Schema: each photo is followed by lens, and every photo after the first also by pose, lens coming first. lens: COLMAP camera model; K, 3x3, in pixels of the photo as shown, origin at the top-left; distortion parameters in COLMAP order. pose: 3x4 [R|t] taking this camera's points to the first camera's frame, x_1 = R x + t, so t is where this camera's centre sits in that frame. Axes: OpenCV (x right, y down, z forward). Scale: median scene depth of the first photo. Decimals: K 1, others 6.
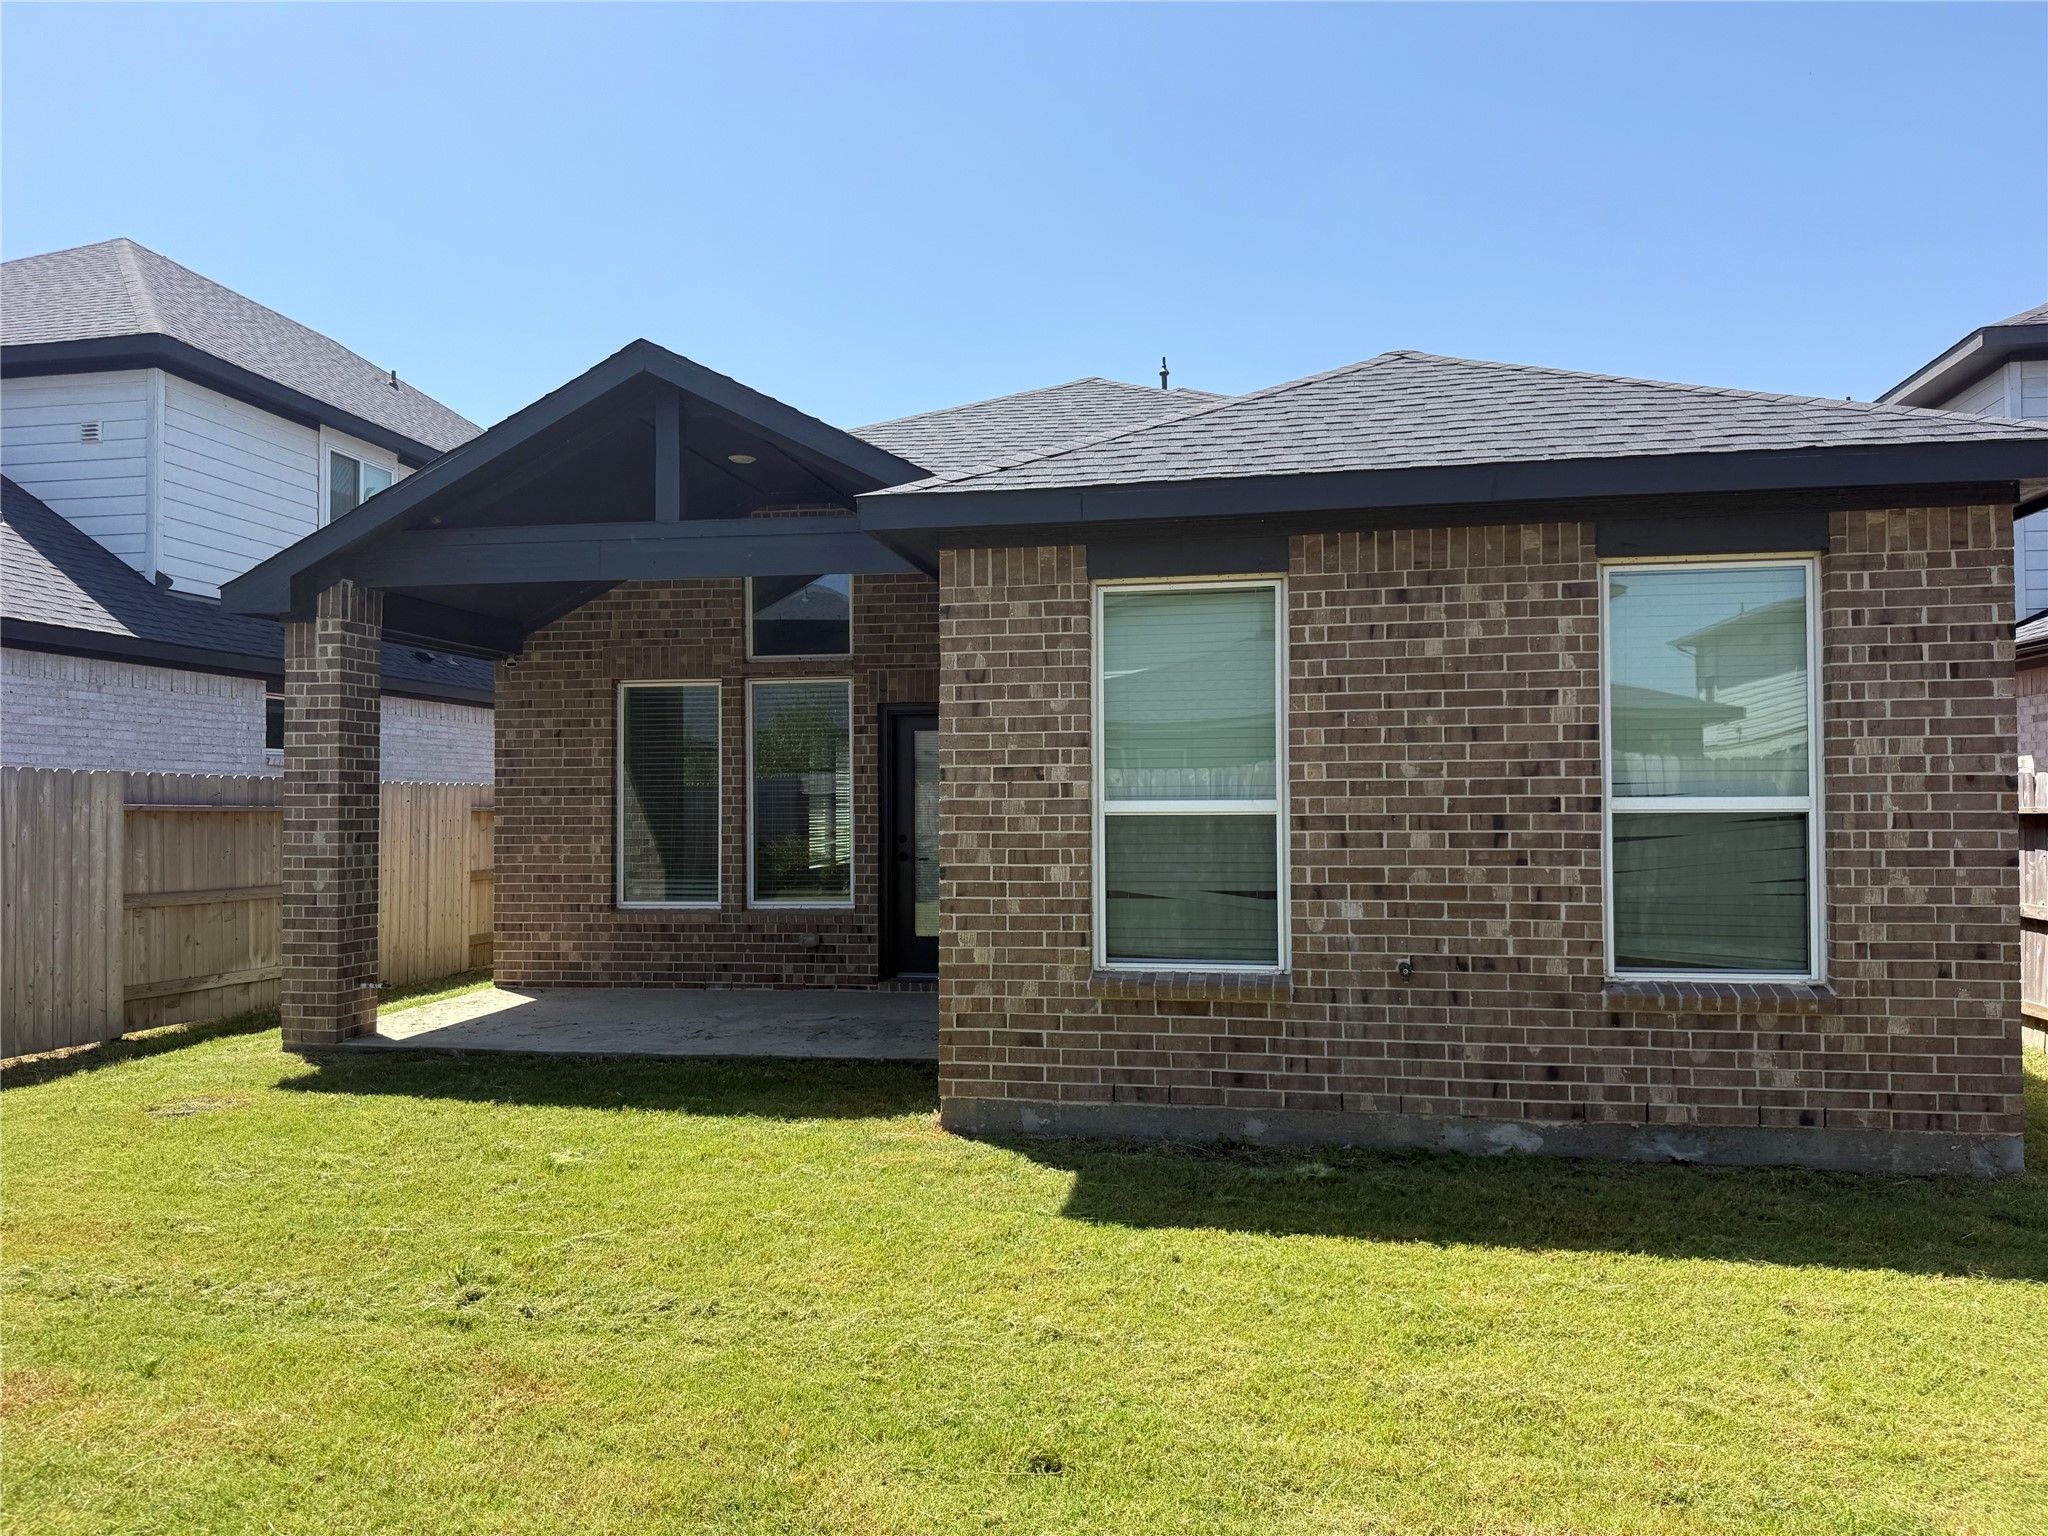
lens RADIAL K [[1440.1, 0, 1024.0], [0, 1440.1, 768.0], [0, 0, 1]] dist [0.153138, -0.284431]
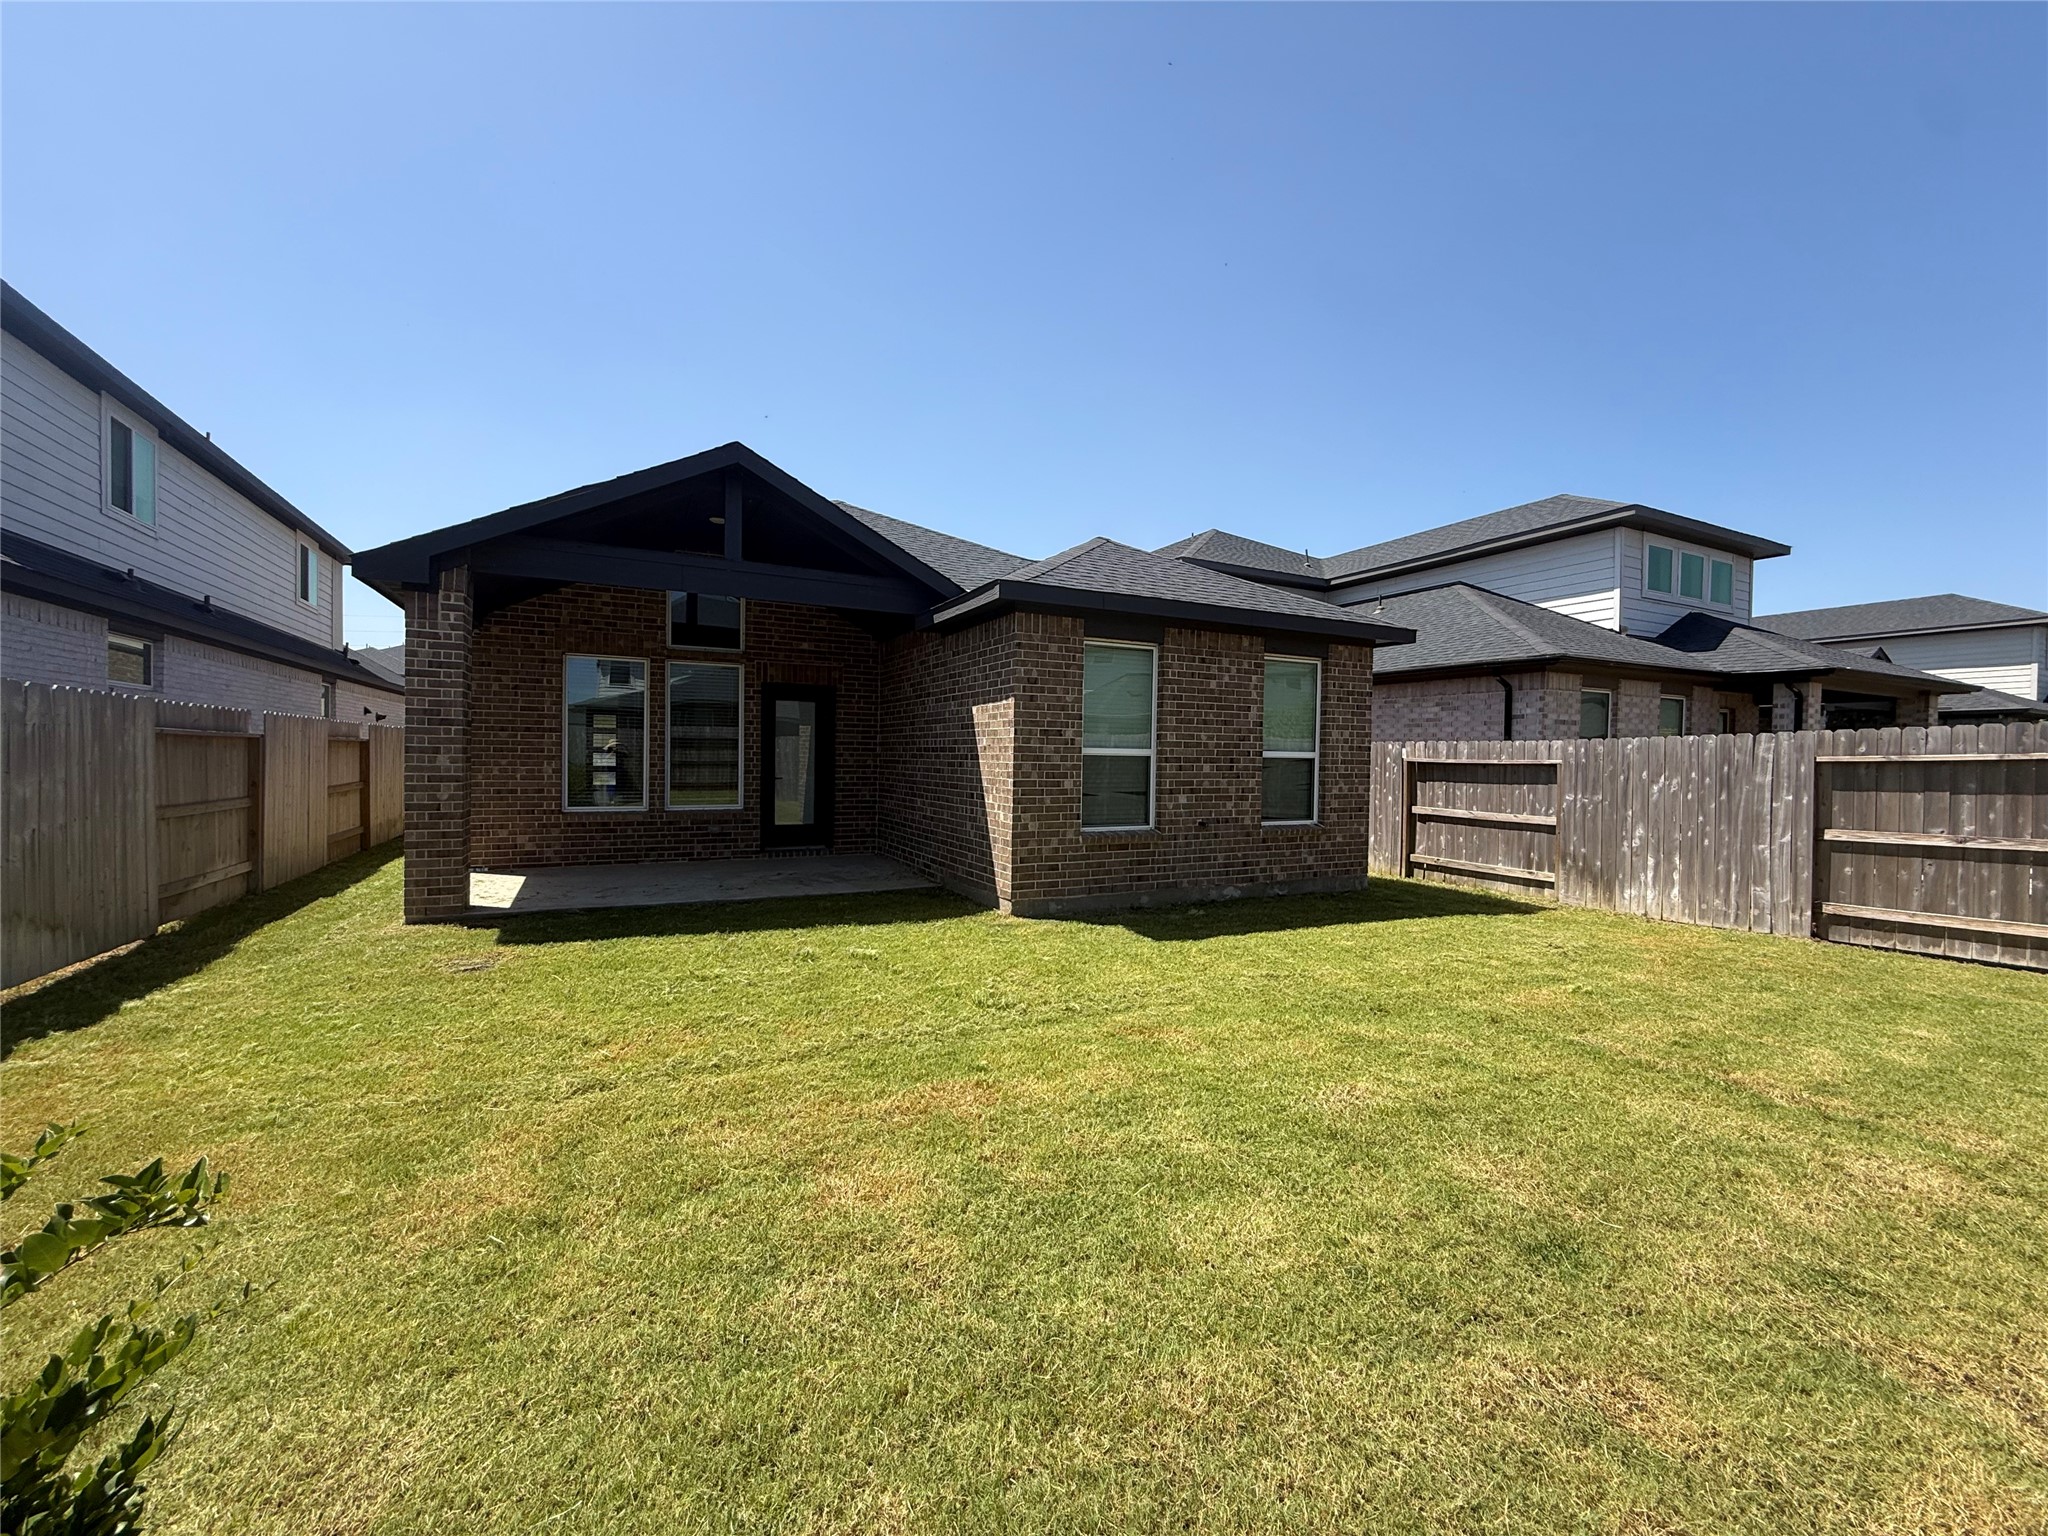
lens RADIAL K [[822.9, 0, 1024.0], [0, 822.9, 768.0], [0, 0, 1]] dist [0.002099, 0.000279]
pose [[0.792904, 0.008094, 0.609293, -0.714772], [-0.036614, 0.998738, 0.034380, 0.014673], [-0.608246, -0.049569, 0.792199, 0.141134]]
